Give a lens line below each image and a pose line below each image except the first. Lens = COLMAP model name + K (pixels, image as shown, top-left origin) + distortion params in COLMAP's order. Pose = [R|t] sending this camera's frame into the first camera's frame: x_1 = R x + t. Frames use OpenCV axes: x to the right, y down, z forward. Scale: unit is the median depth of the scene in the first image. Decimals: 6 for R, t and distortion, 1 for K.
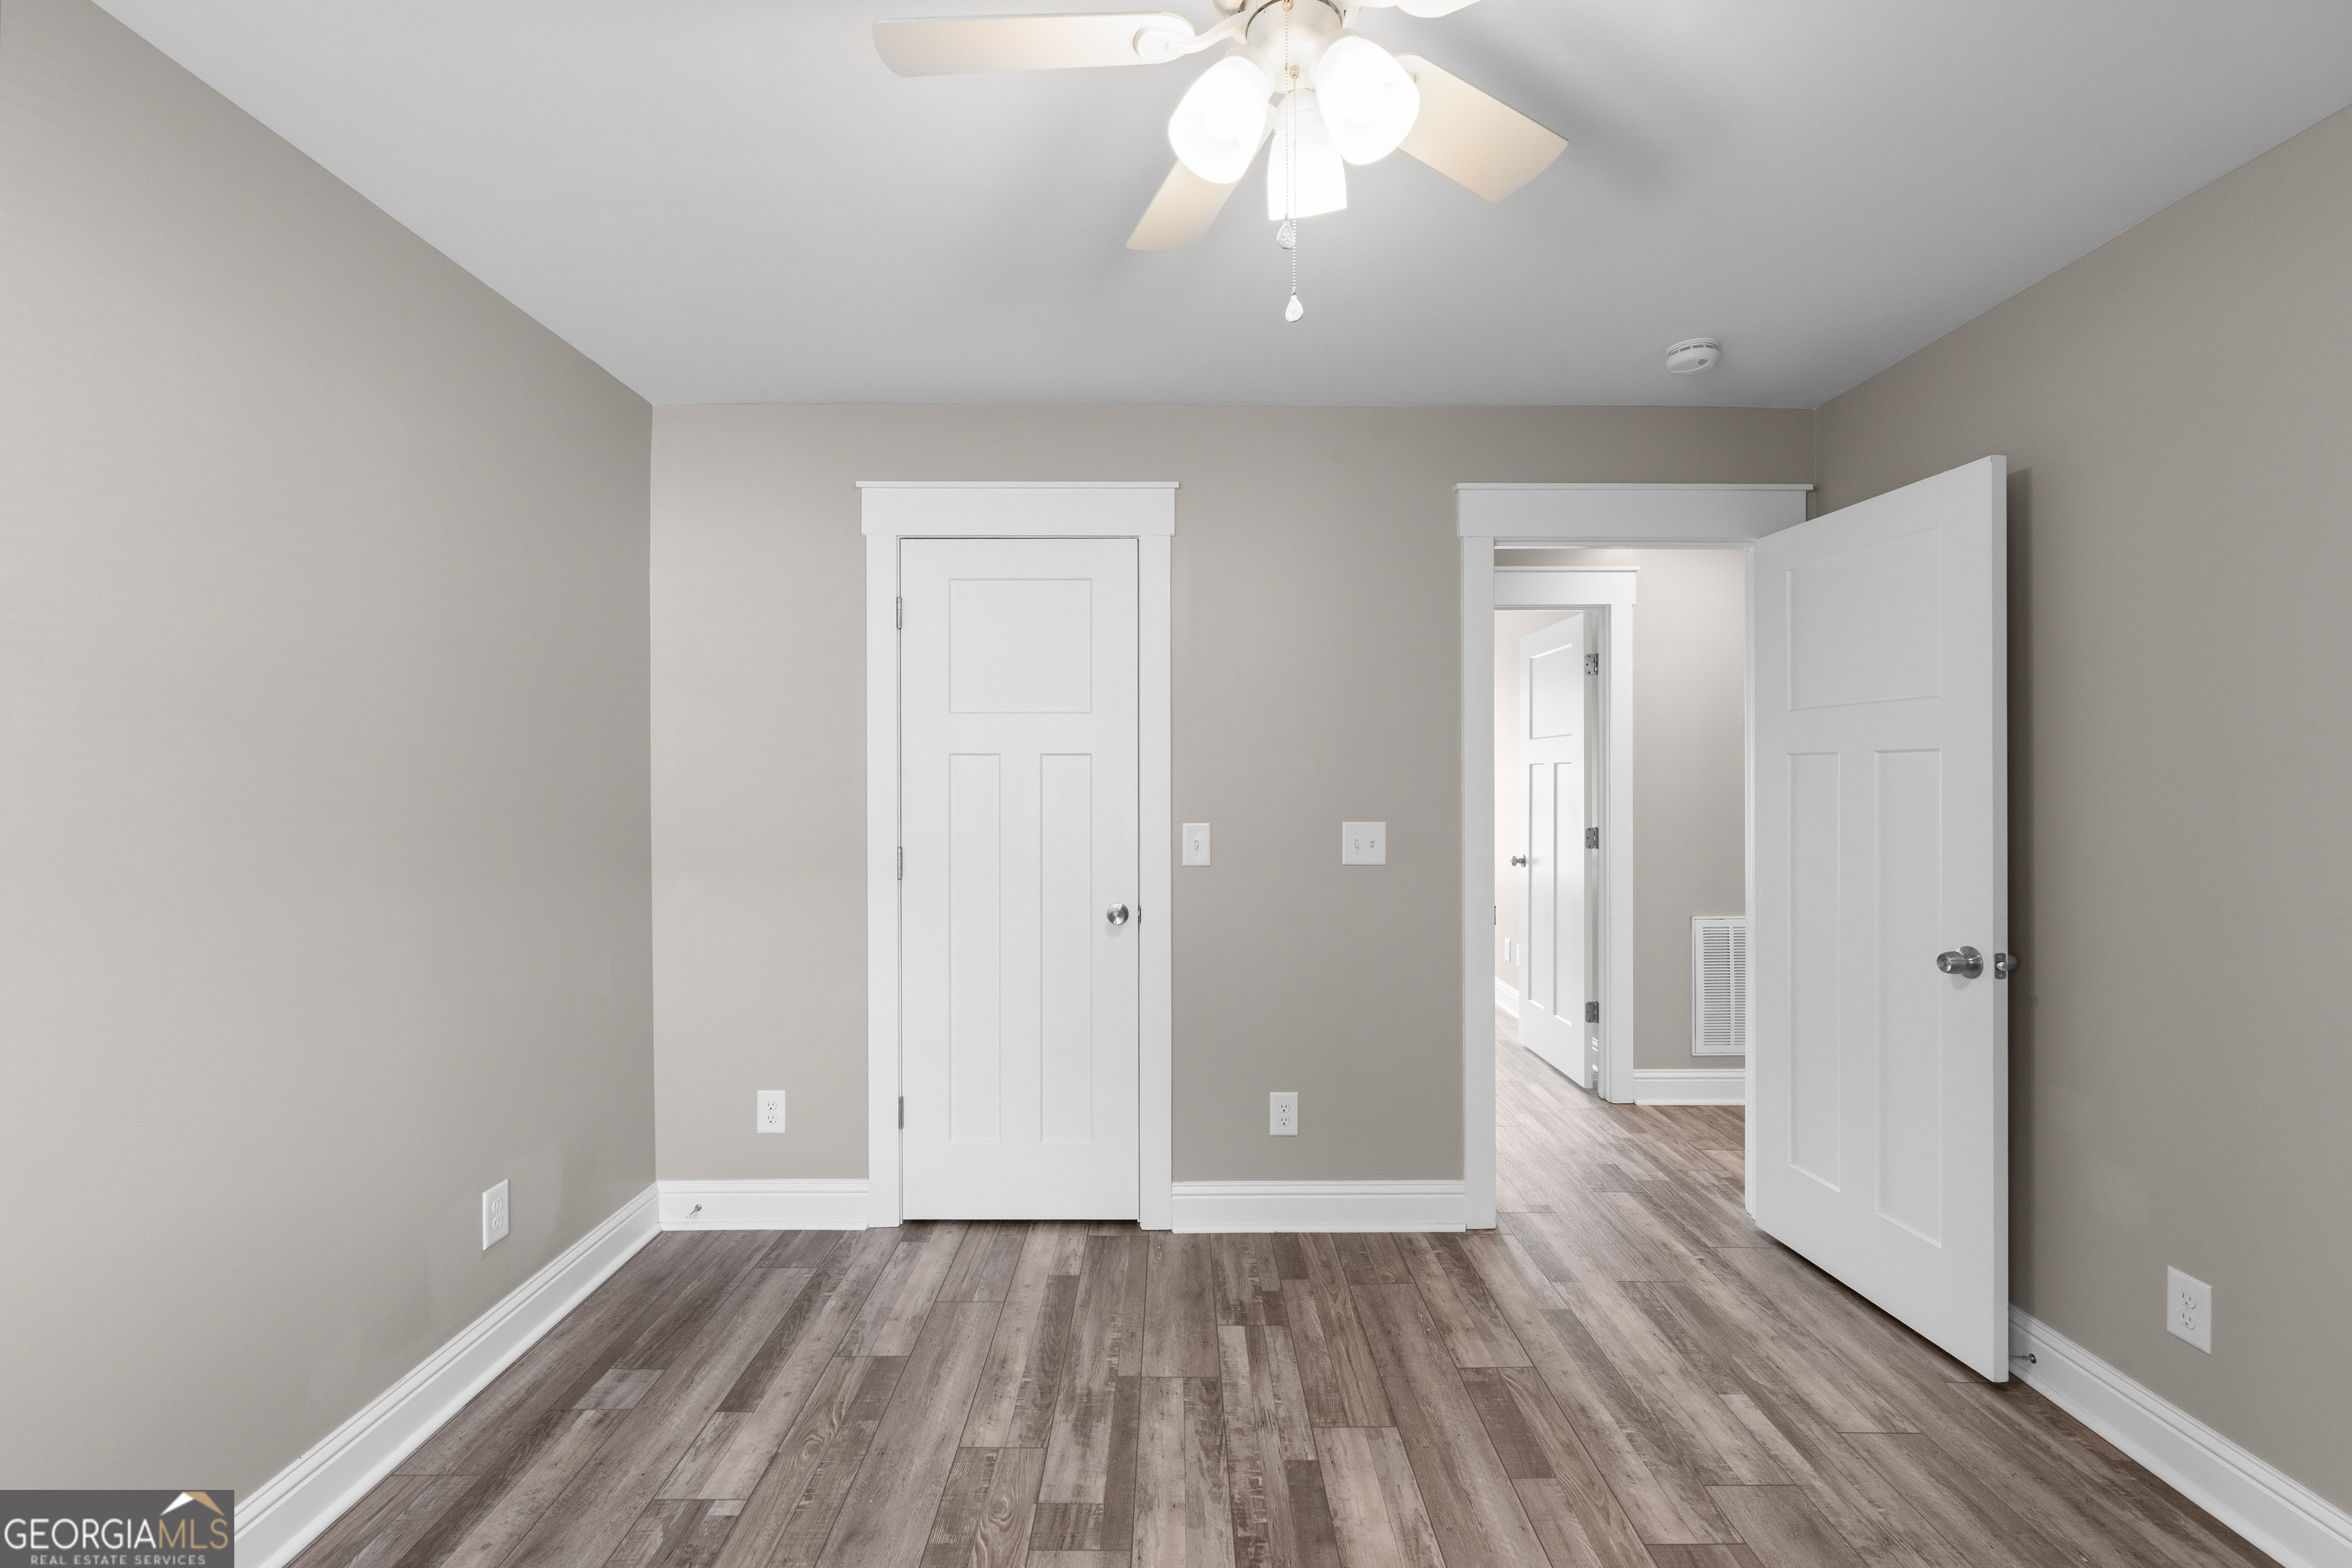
lens RADIAL K [[1034.5, 0, 1171.0], [0, 1034.5, 777.1], [0, 0, 1]] dist [-0.005057, 0.000822]
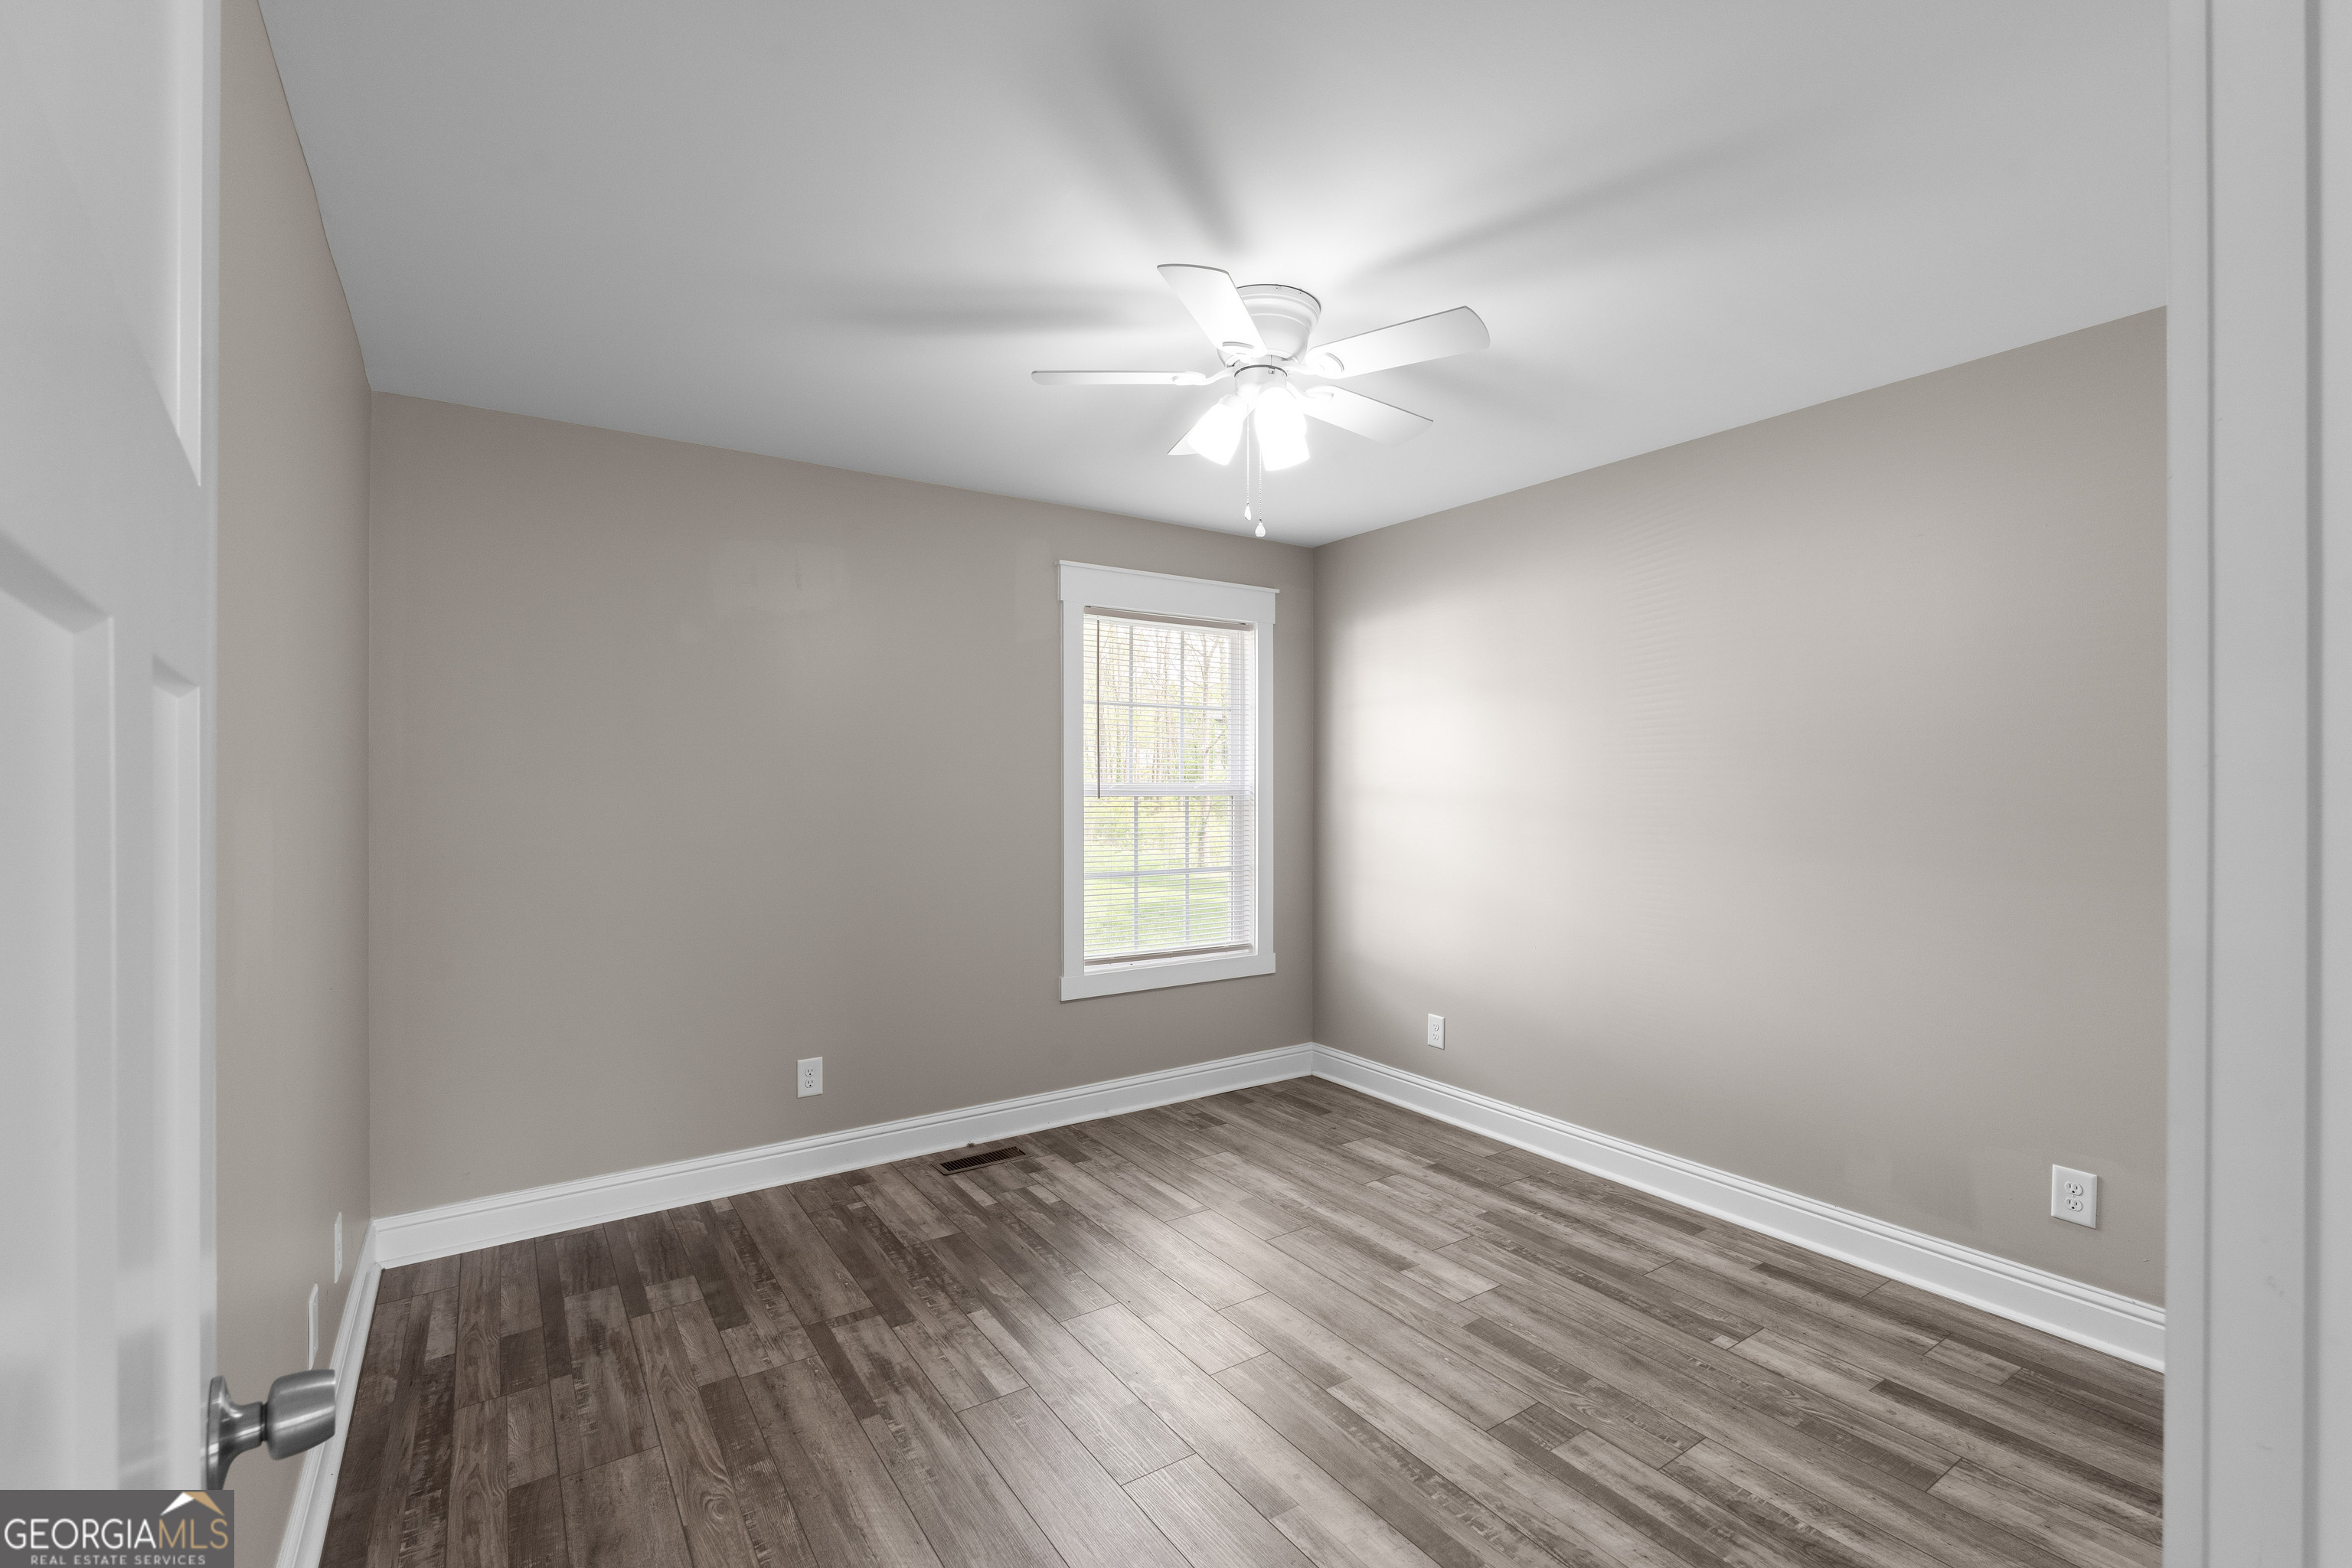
lens RADIAL K [[1034.5, 0, 1180.2], [0, 1034.5, 780.1], [0, 0, 1]] dist [-0.005057, 0.000822]
pose [[-0.830344, 0.000094, -0.557252, 0.806442], [0.002265, 0.999992, -0.003206, -0.004866], [0.557247, -0.003925, -0.830337, 1.569312]]
